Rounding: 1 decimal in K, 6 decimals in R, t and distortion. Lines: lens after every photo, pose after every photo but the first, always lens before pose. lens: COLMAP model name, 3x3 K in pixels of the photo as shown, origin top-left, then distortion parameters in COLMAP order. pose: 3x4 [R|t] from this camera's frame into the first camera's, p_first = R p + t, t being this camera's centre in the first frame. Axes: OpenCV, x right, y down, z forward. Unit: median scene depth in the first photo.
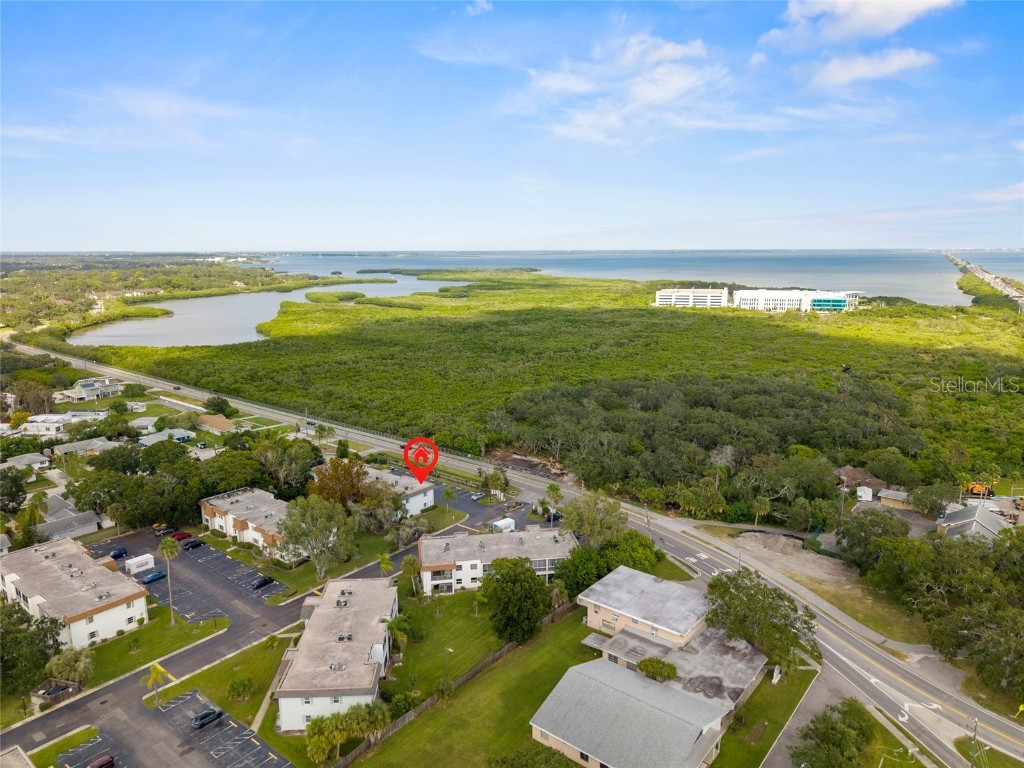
lens RADIAL K [[676.6, 0, 512.0], [0, 676.6, 384.0], [0, 0, 1]] dist [0.002515, 0.000576]
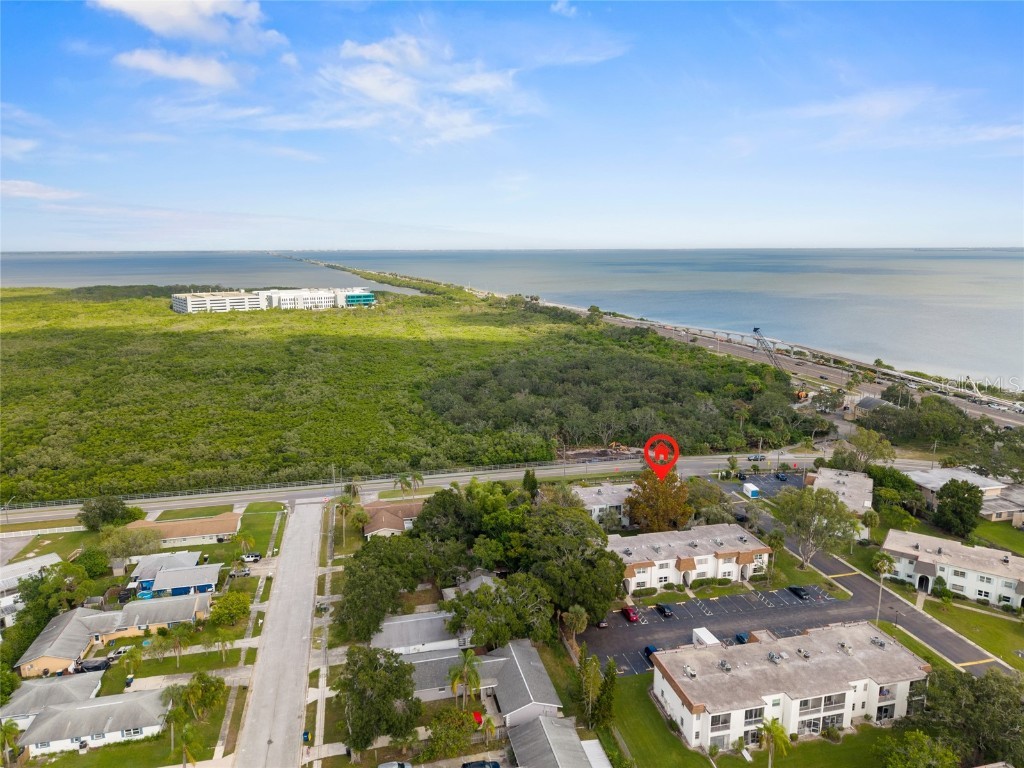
lens RADIAL K [[676.6, 0, 512.0], [0, 676.6, 384.0], [0, 0, 1]] dist [0.002515, 0.000576]
pose [[0.615854, -0.155263, 0.772410, -0.243893], [0.156507, 0.984960, 0.073203, -0.024309], [-0.772159, 0.075805, 0.630891, 0.127212]]
